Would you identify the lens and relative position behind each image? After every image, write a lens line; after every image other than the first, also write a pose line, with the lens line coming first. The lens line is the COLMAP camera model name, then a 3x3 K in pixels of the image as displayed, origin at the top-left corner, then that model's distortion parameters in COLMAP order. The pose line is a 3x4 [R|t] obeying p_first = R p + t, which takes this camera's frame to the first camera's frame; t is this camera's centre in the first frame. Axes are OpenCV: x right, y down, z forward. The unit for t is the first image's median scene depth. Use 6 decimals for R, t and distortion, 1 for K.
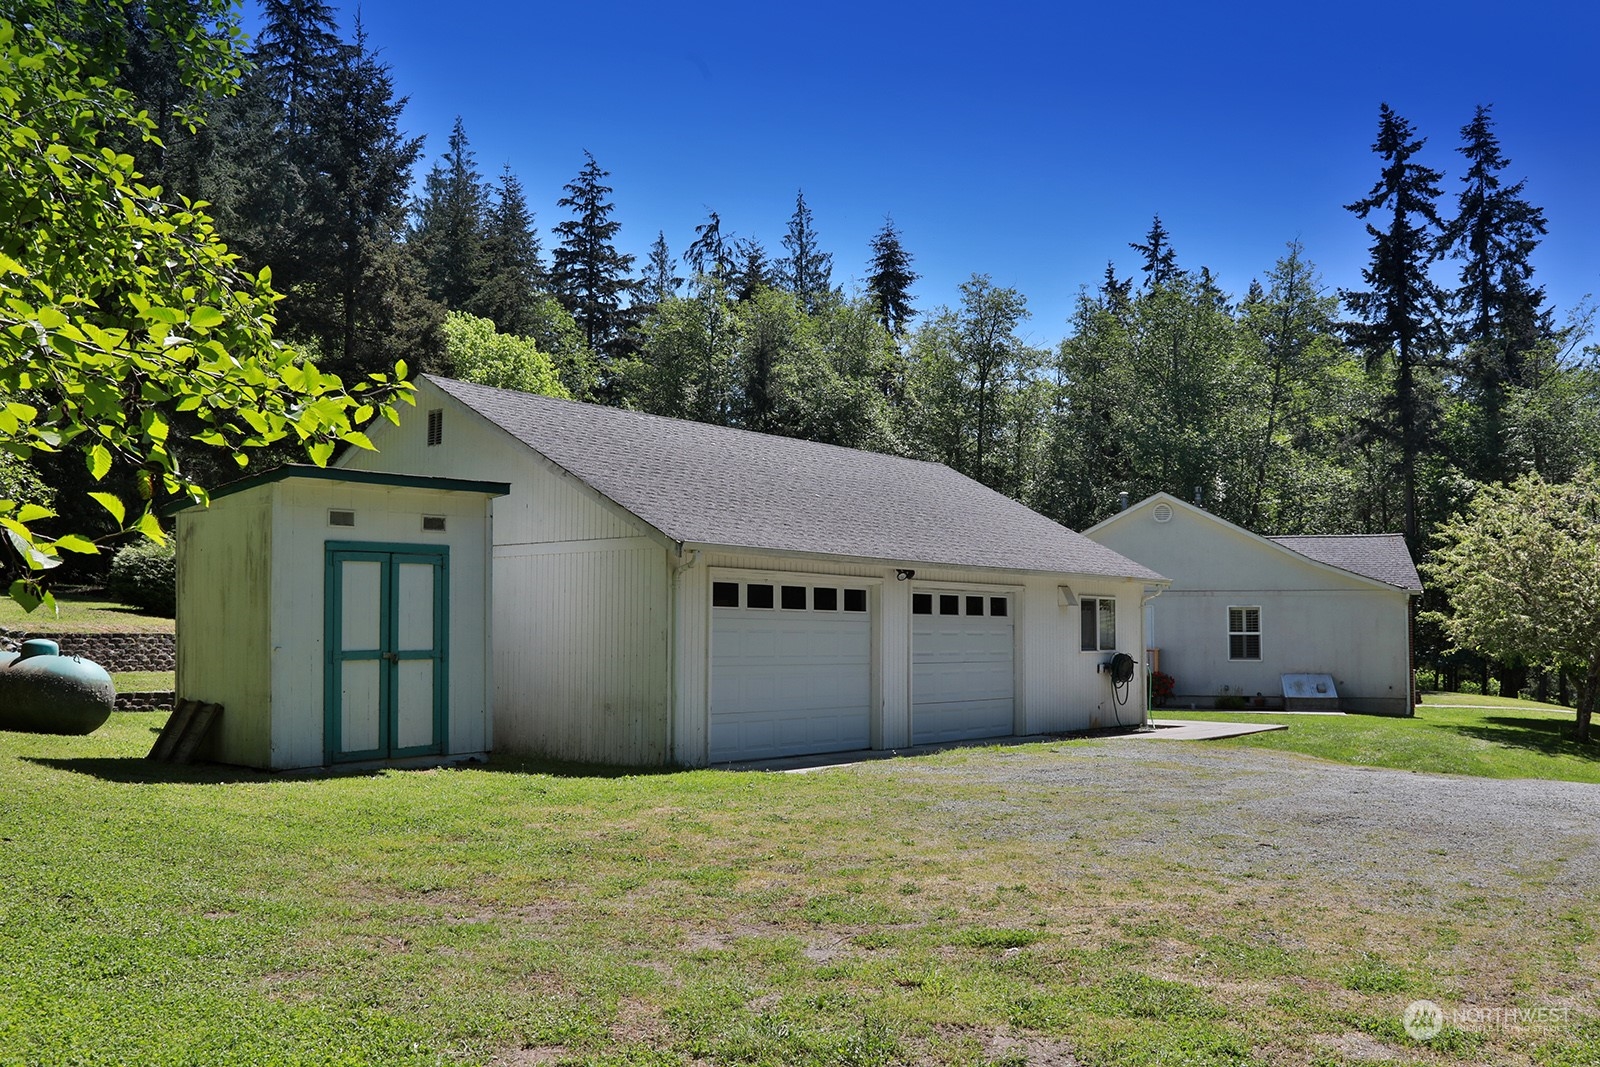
lens RADIAL K [[1302.3, 0, 800.0], [0, 1302.3, 533.5], [0, 0, 1]] dist [0.003610, 0.003296]
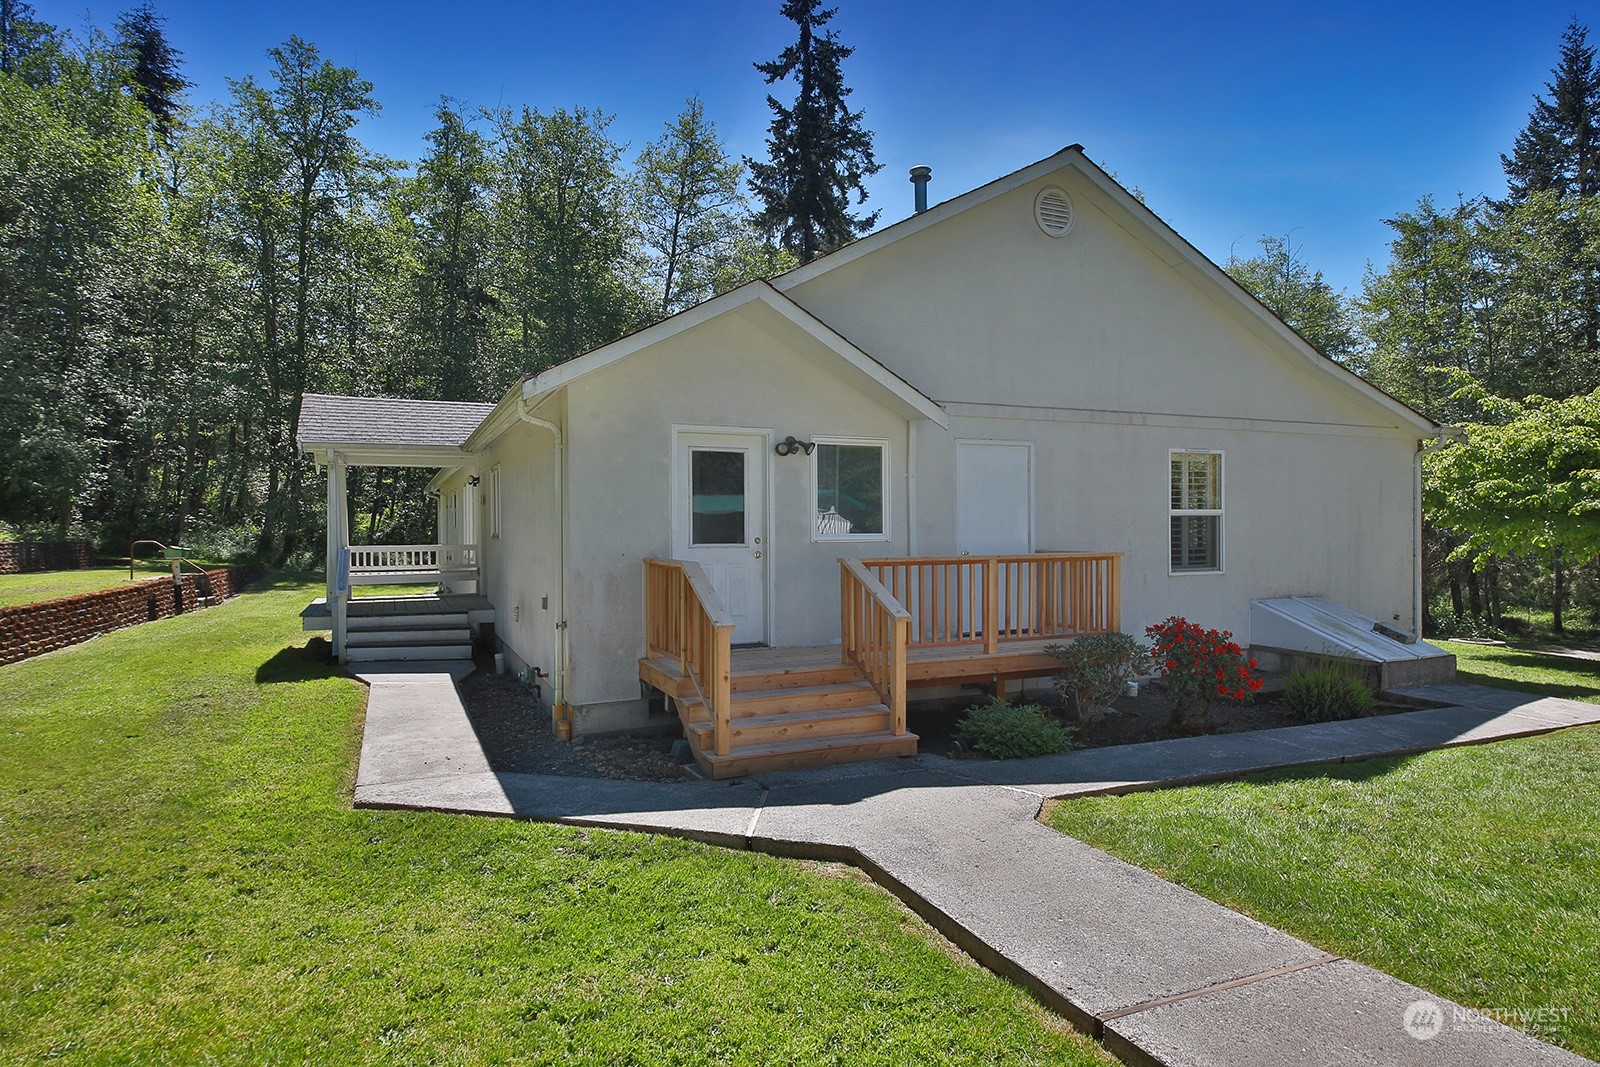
lens RADIAL K [[895.0, 0, 800.0], [0, 895.0, 533.5], [0, 0, 1]] dist [0.000853, 0.000135]
pose [[0.767173, -0.018648, 0.641170, 0.029348], [-0.031236, 0.997305, 0.066380, 0.036366], [-0.640680, -0.070952, 0.764523, 0.464575]]
